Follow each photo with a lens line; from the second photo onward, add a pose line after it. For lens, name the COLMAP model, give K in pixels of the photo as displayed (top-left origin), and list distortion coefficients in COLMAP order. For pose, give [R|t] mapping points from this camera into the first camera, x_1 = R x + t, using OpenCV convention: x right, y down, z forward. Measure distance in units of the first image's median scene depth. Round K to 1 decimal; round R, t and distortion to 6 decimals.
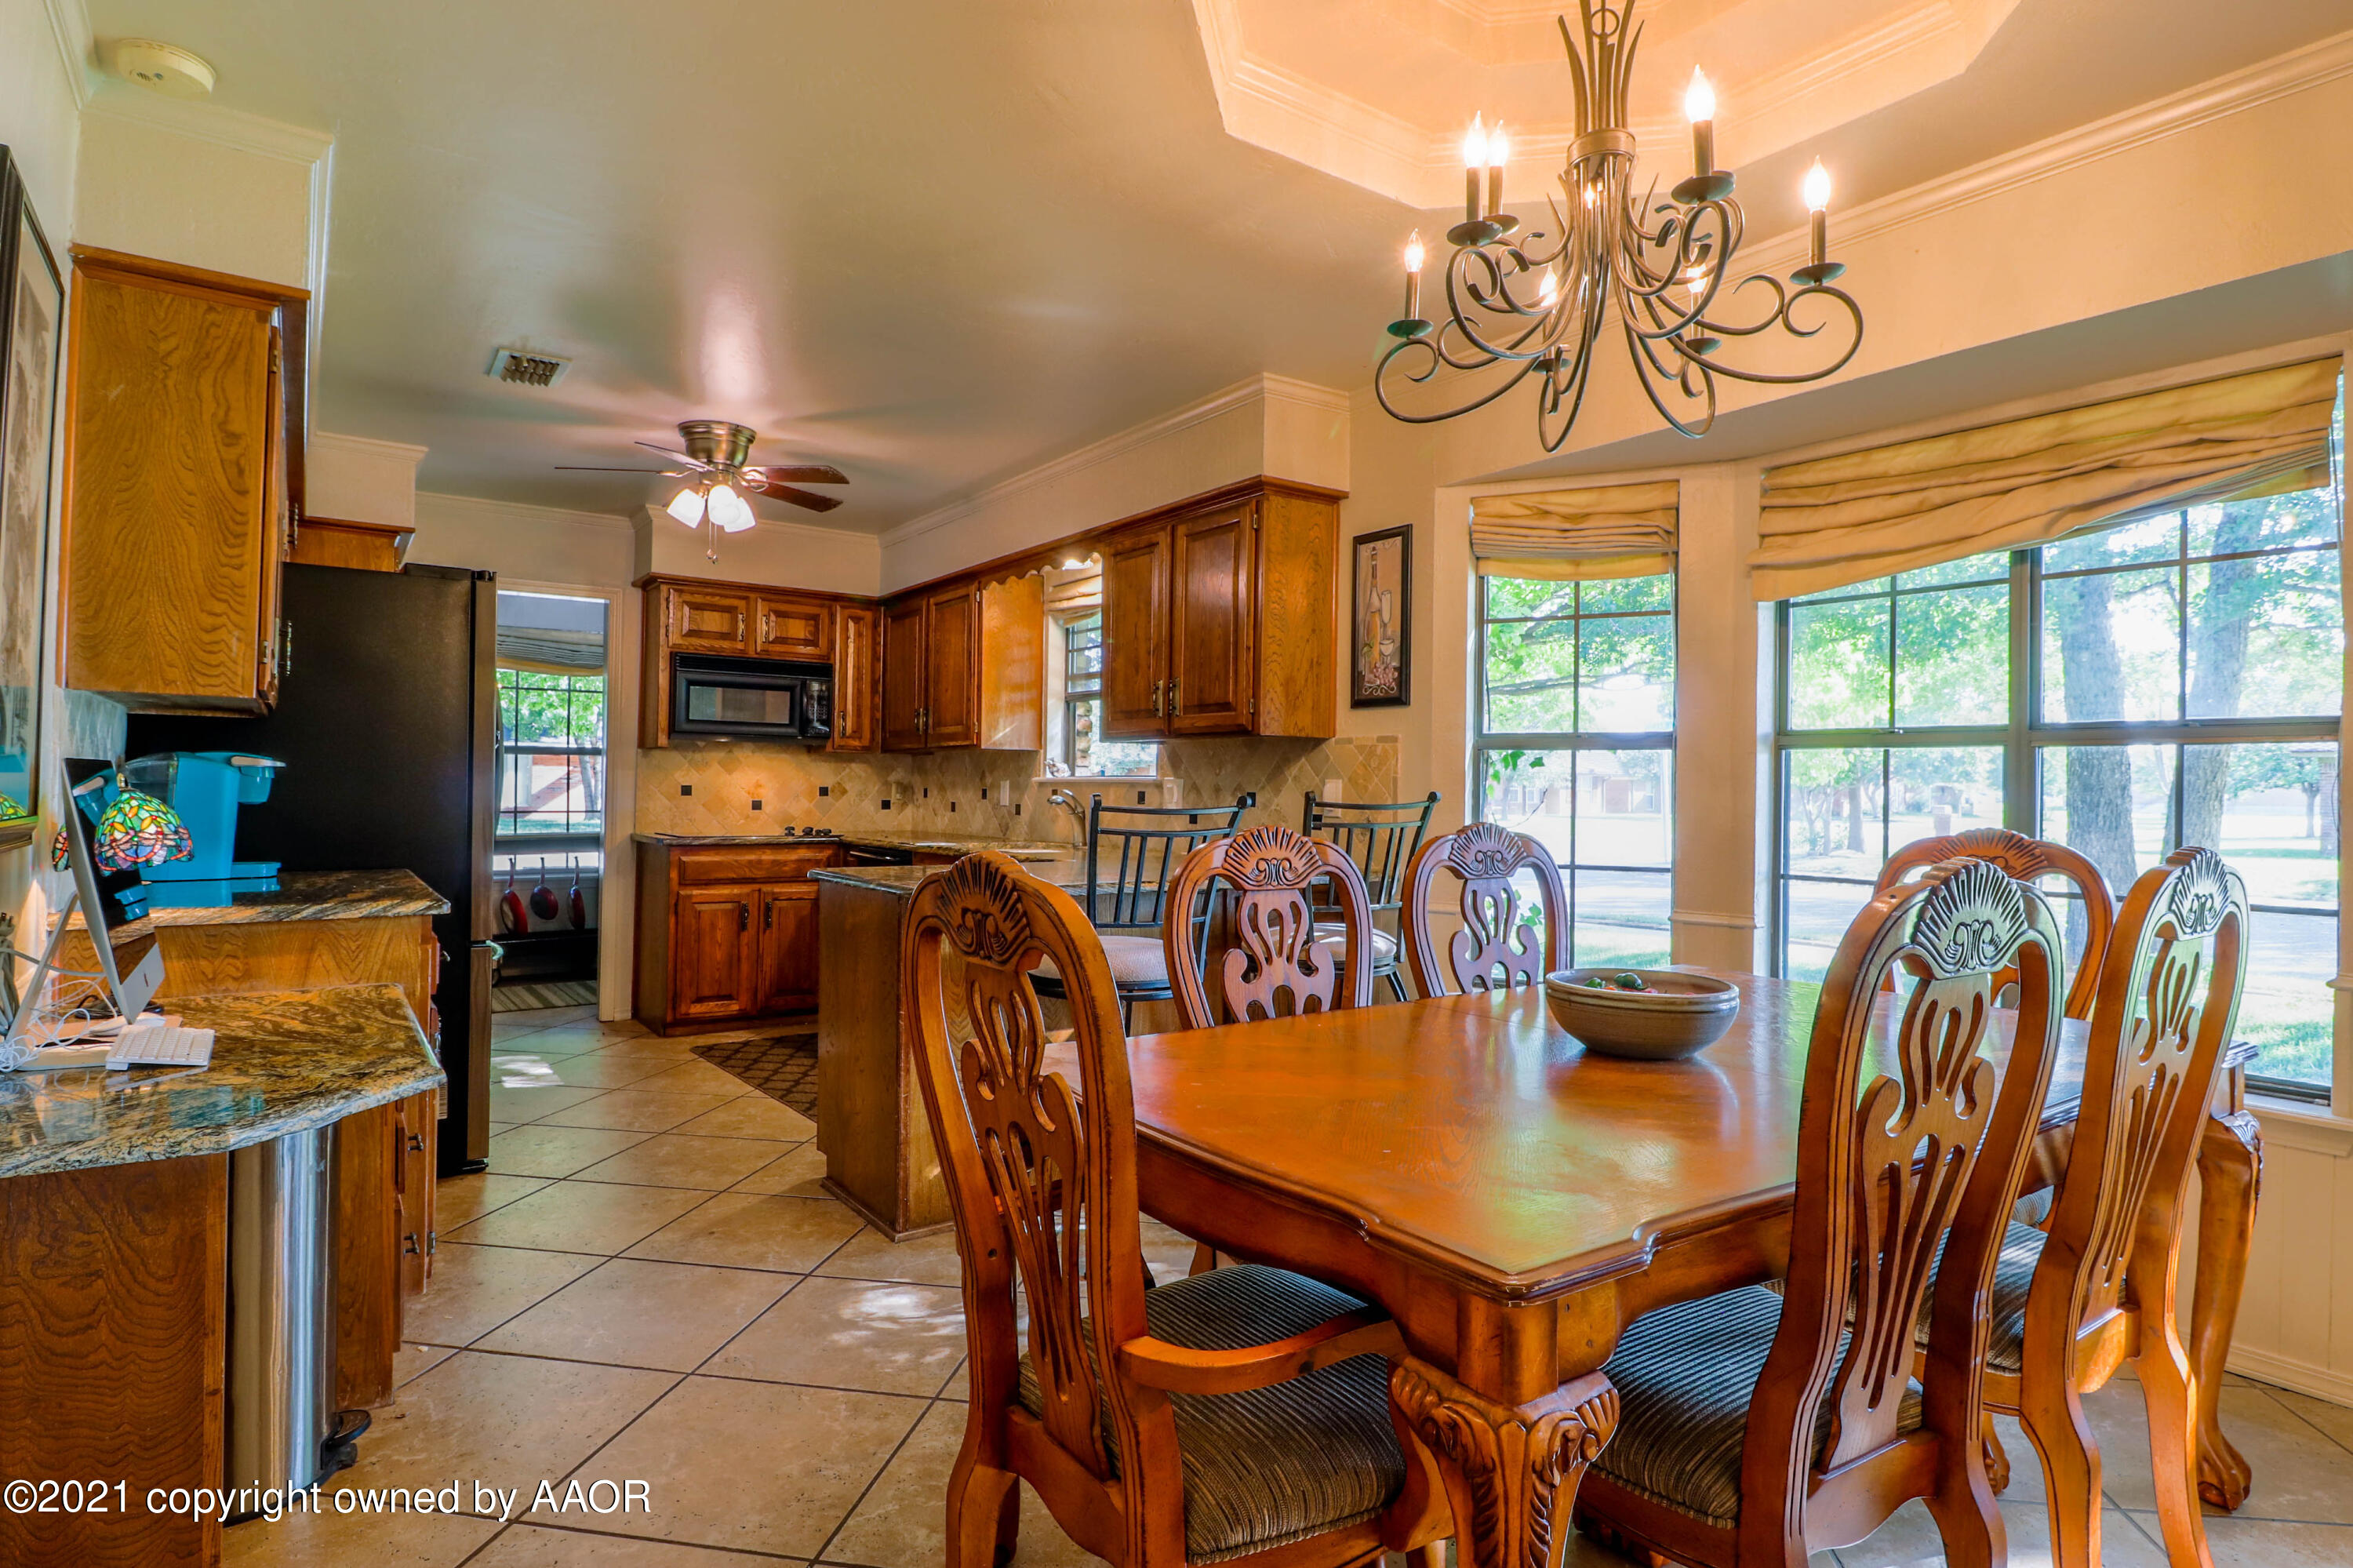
lens RADIAL K [[1268.5, 0, 1214.0], [0, 1268.5, 776.4], [0, 0, 1]] dist [0.002399, -0.005193]
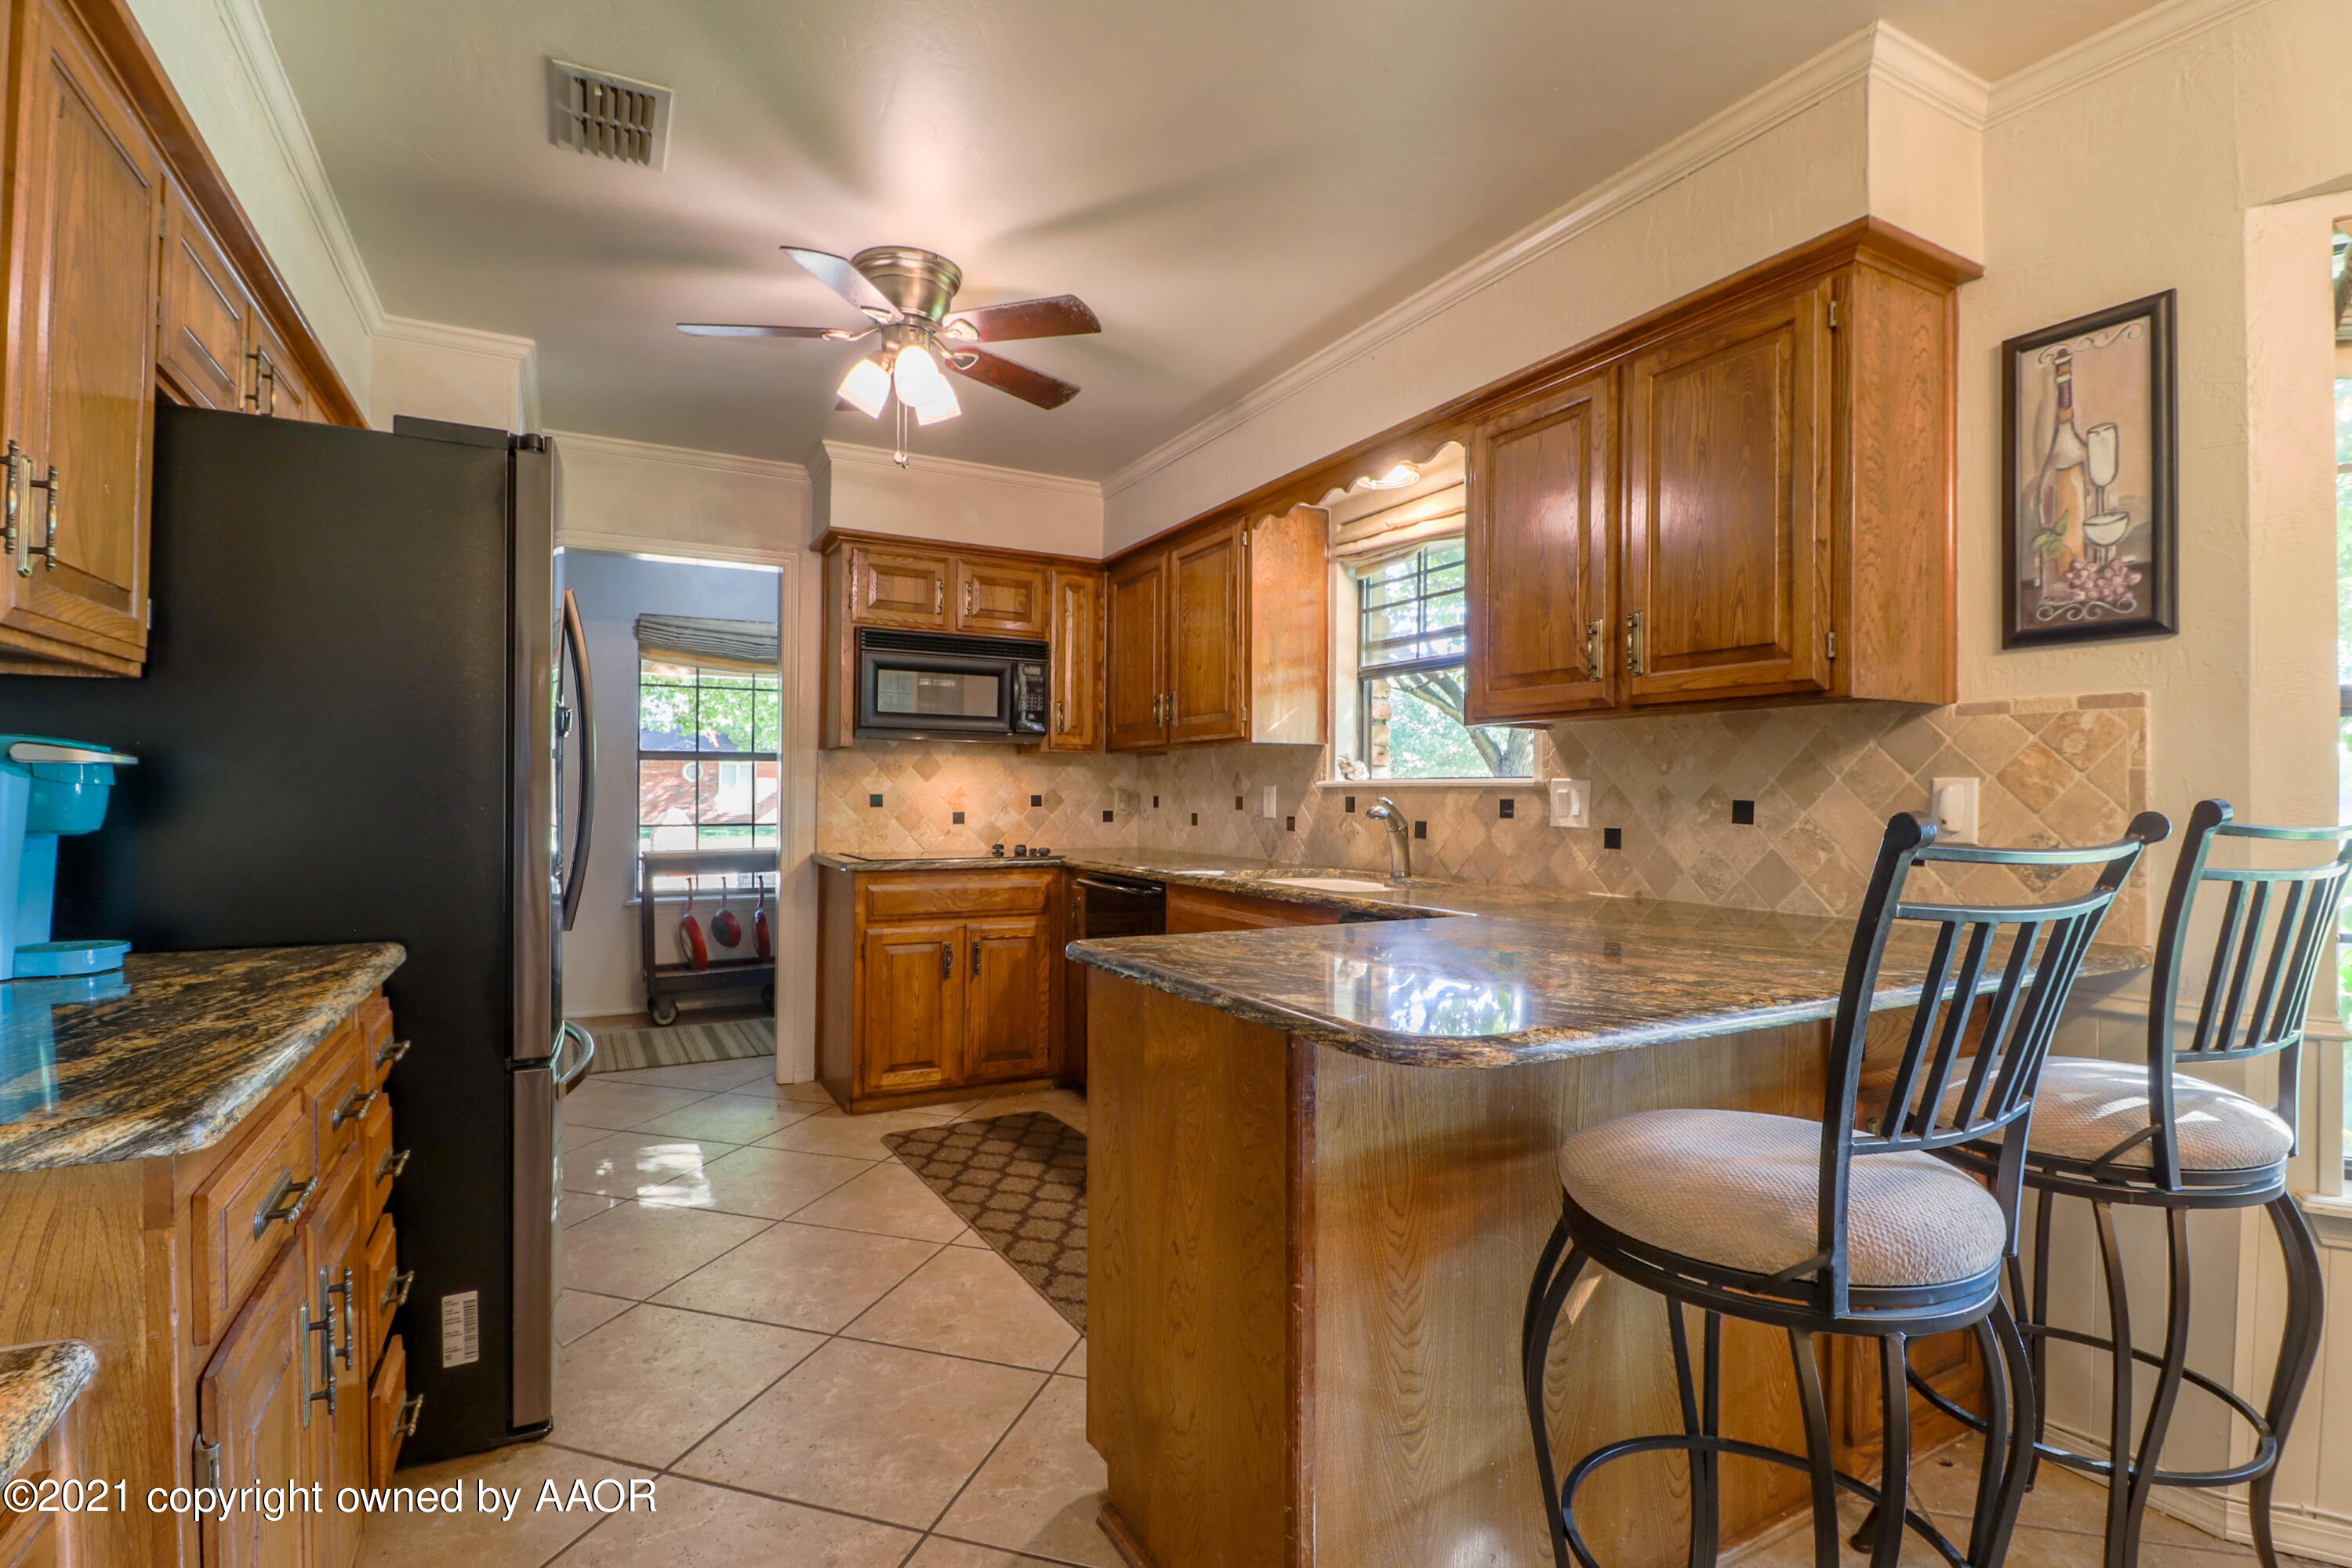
lens RADIAL K [[1137.9, 0, 1195.1], [0, 1137.9, 795.2], [0, 0, 1]] dist [-0.004815, -0.008079]
pose [[0.991485, -0.006057, -0.130080, -0.127331], [0.007340, 0.999929, 0.009385, 0.002369], [0.130014, -0.010260, 0.991459, 0.327375]]
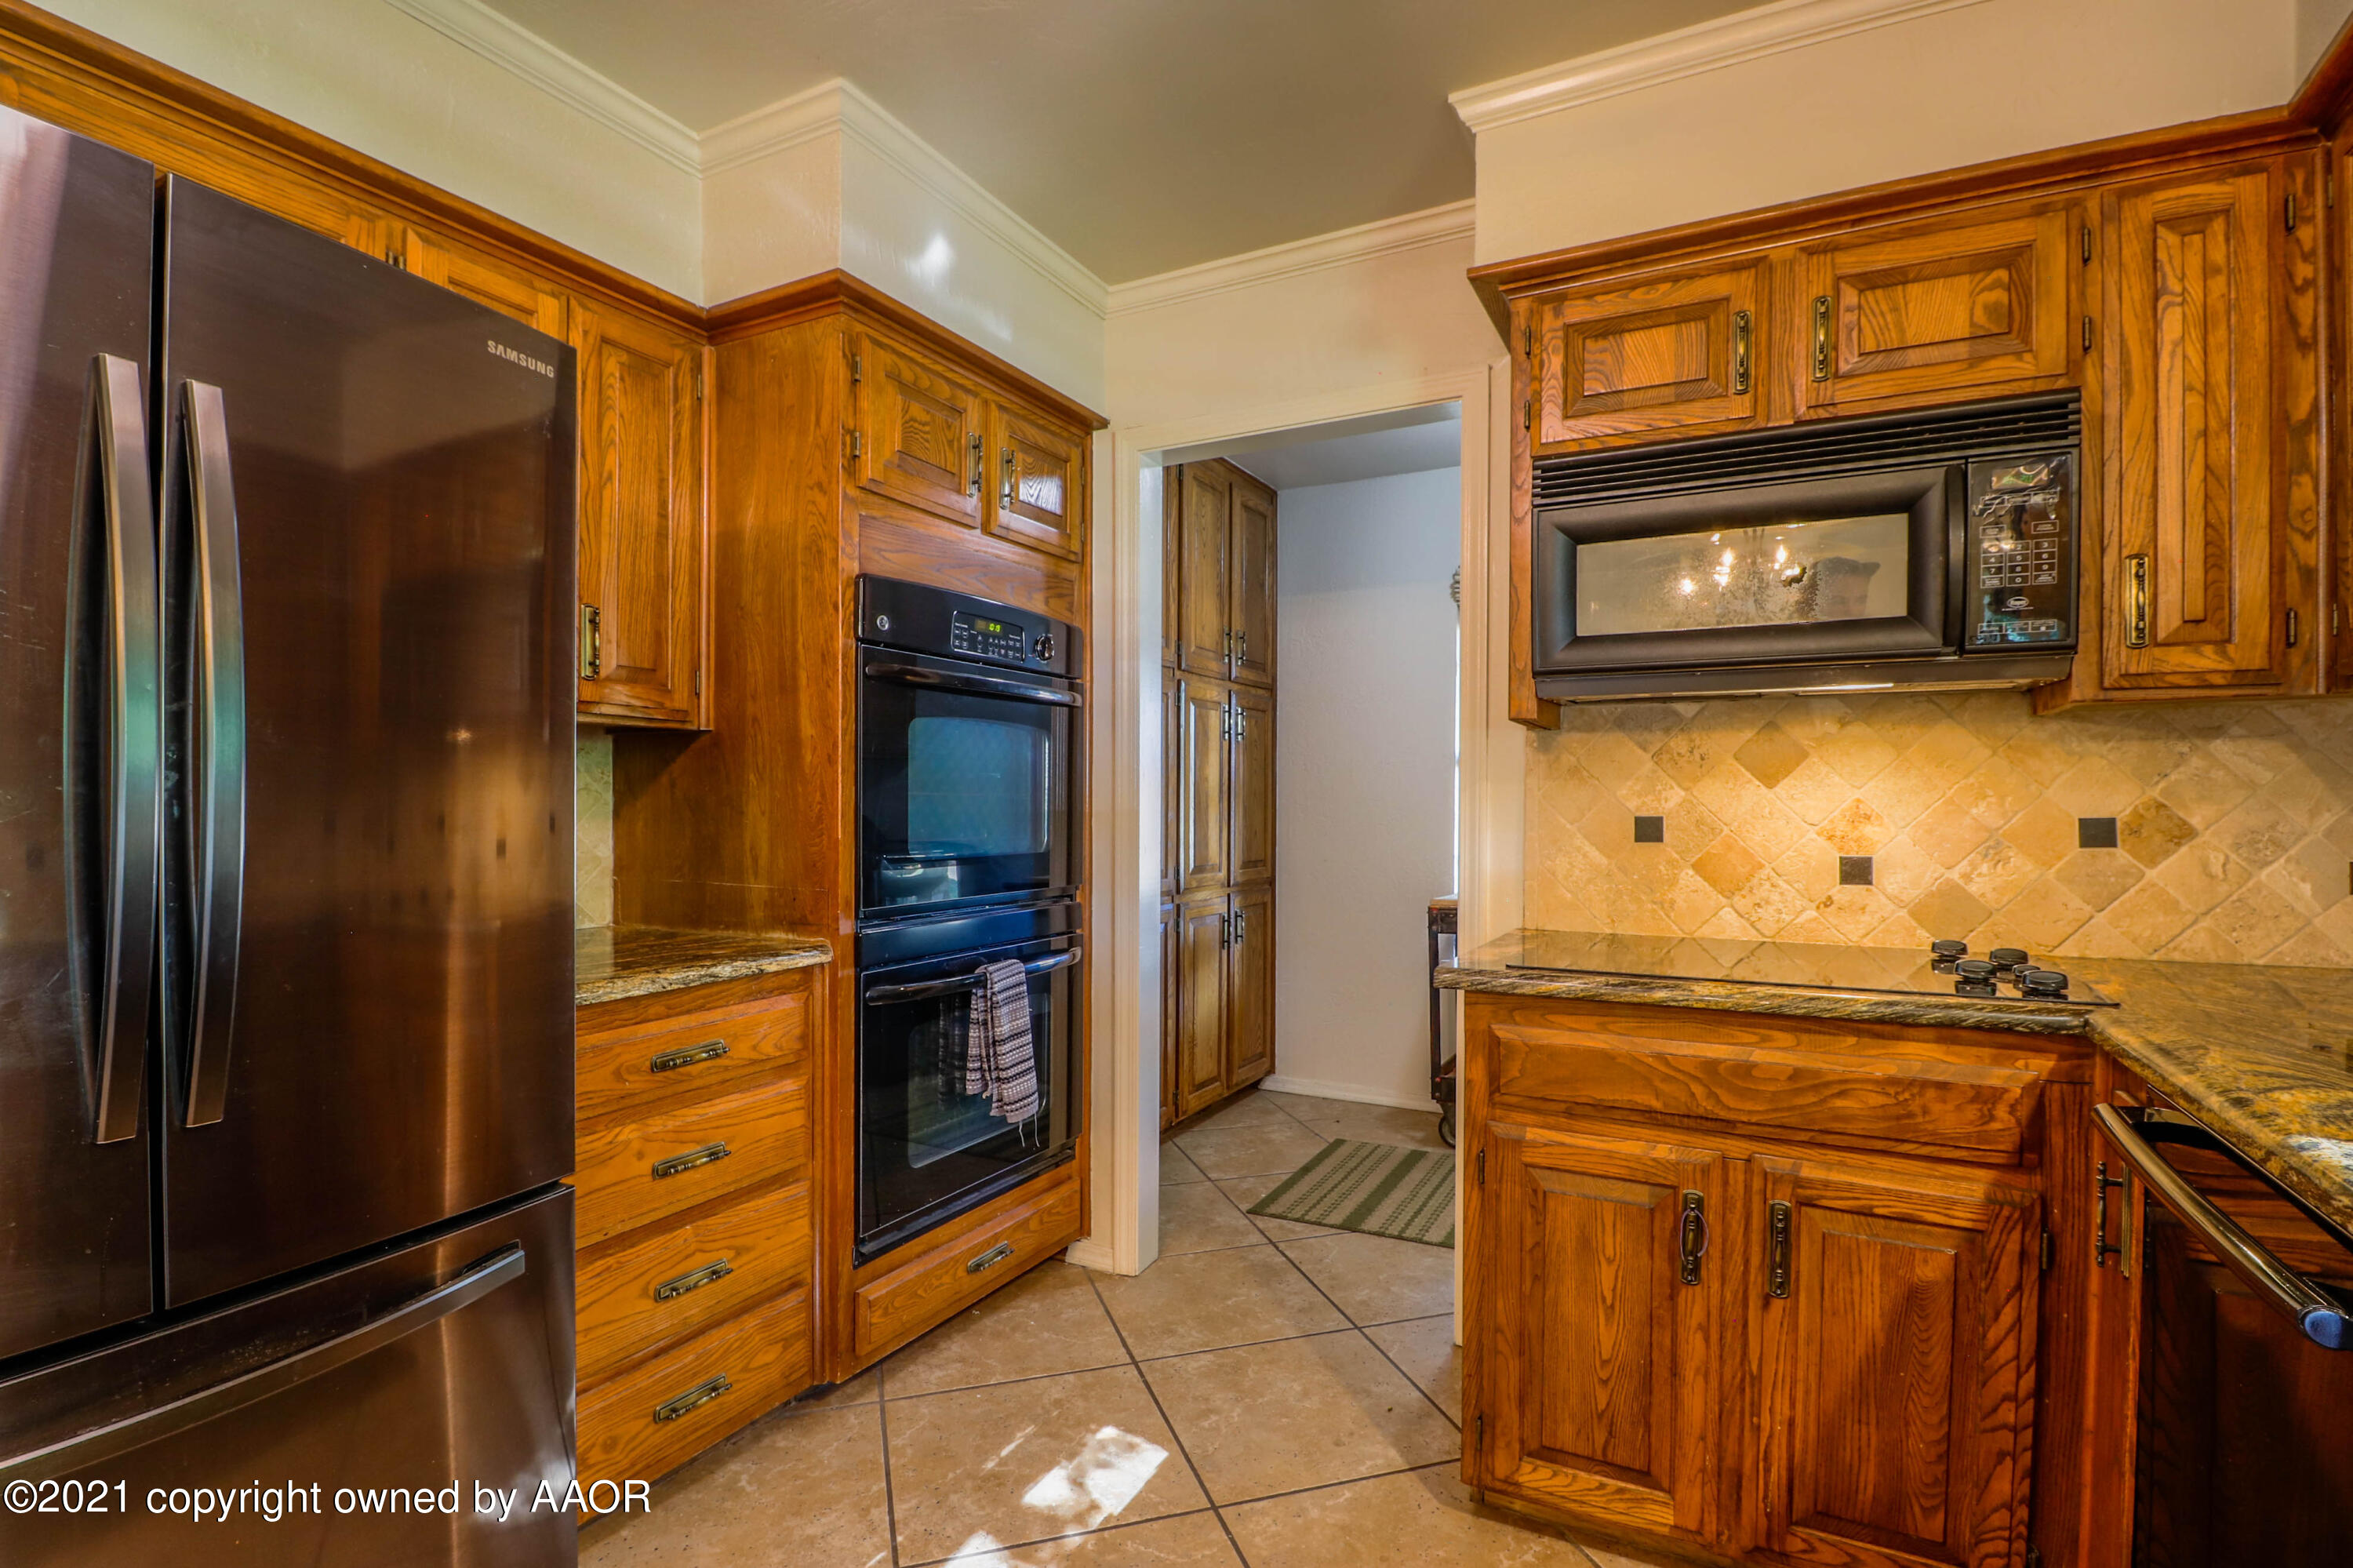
lens RADIAL K [[1138.4, 0, 1090.4], [0, 1138.4, 817.0], [0, 0, 1]] dist [-0.004815, -0.008079]
pose [[0.417192, -0.003614, -0.908811, -0.180391], [0.013648, 0.999904, 0.002289, 0.004399], [0.908716, -0.013358, 0.417202, 0.760598]]
